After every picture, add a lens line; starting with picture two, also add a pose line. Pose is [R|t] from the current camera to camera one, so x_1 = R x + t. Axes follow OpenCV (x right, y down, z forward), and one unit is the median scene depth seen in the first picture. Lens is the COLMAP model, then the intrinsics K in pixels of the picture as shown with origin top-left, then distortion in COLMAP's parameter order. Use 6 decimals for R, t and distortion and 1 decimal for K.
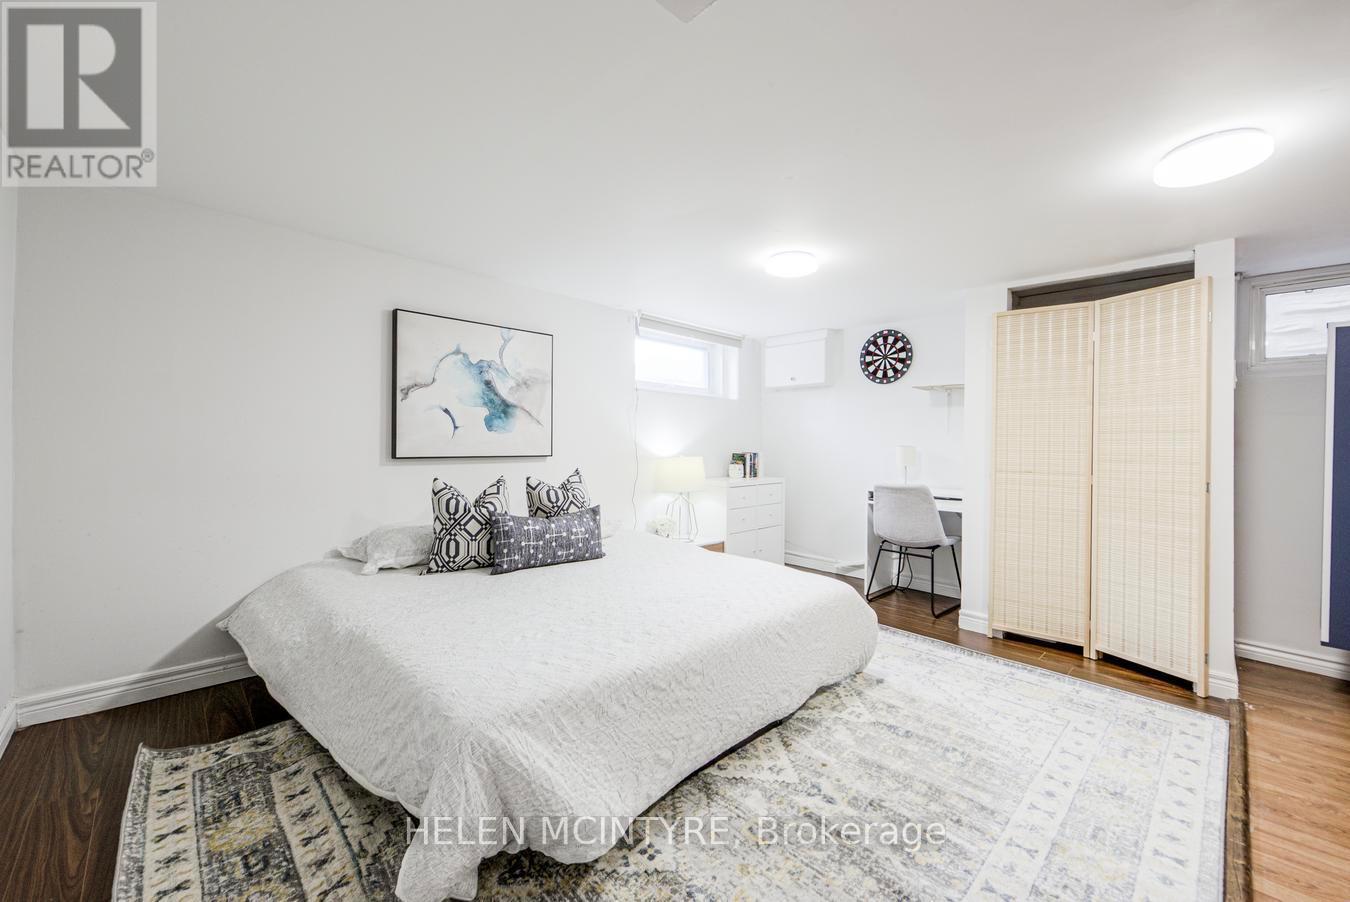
lens RADIAL K [[534.0, 0, 677.2], [0, 534.0, 440.9], [0, 0, 1]] dist [0.000974, 0.000088]
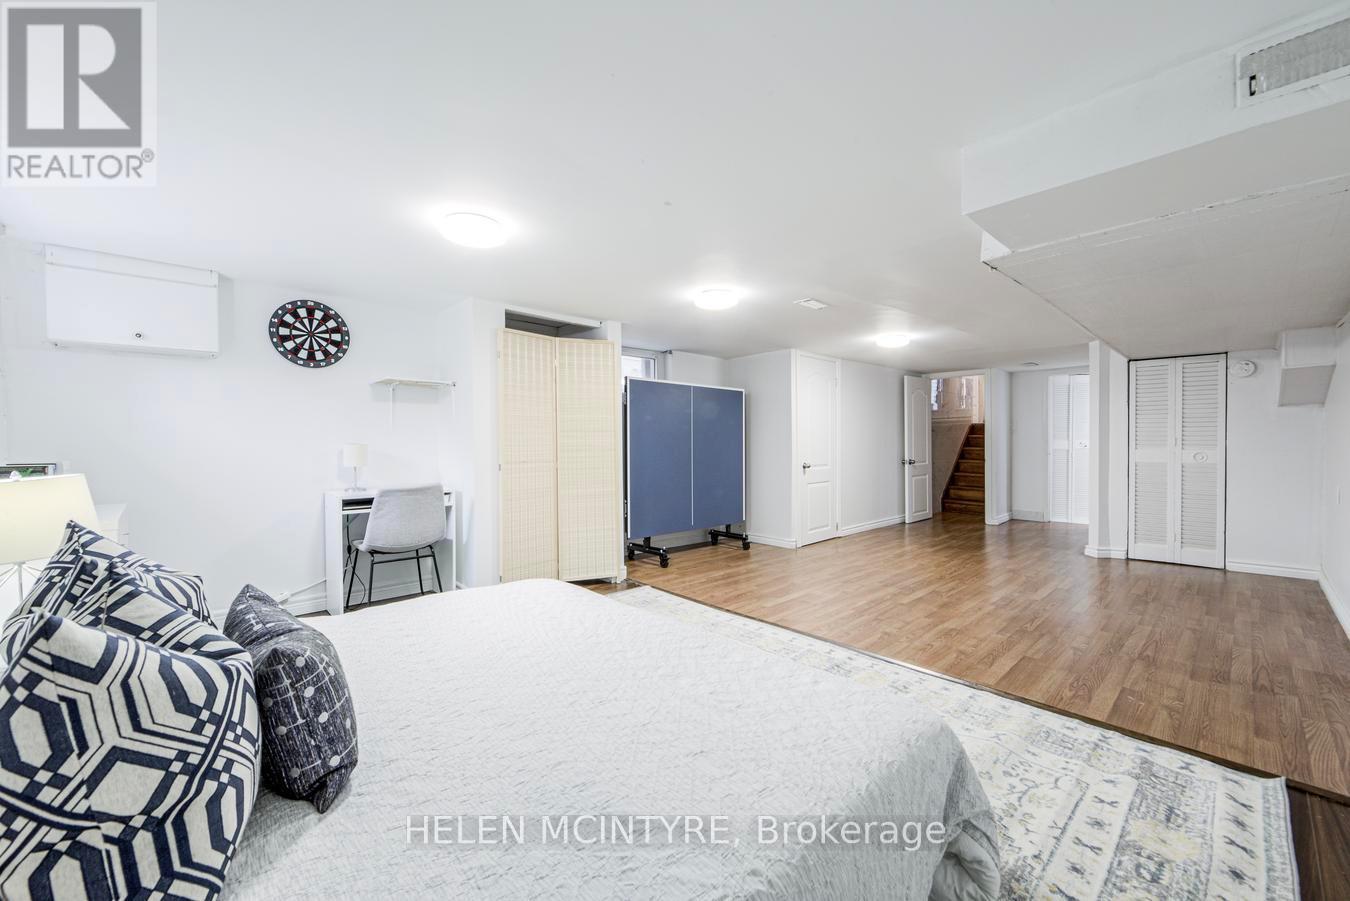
lens RADIAL K [[534.0, 0, 677.0], [0, 534.0, 449.4], [0, 0, 1]] dist [0.000974, 0.000088]
pose [[0.017565, -0.030893, 0.999368, -0.420082], [0.002350, 0.999521, 0.030857, -0.006816], [-0.999843, 0.001807, 0.017629, 0.439605]]
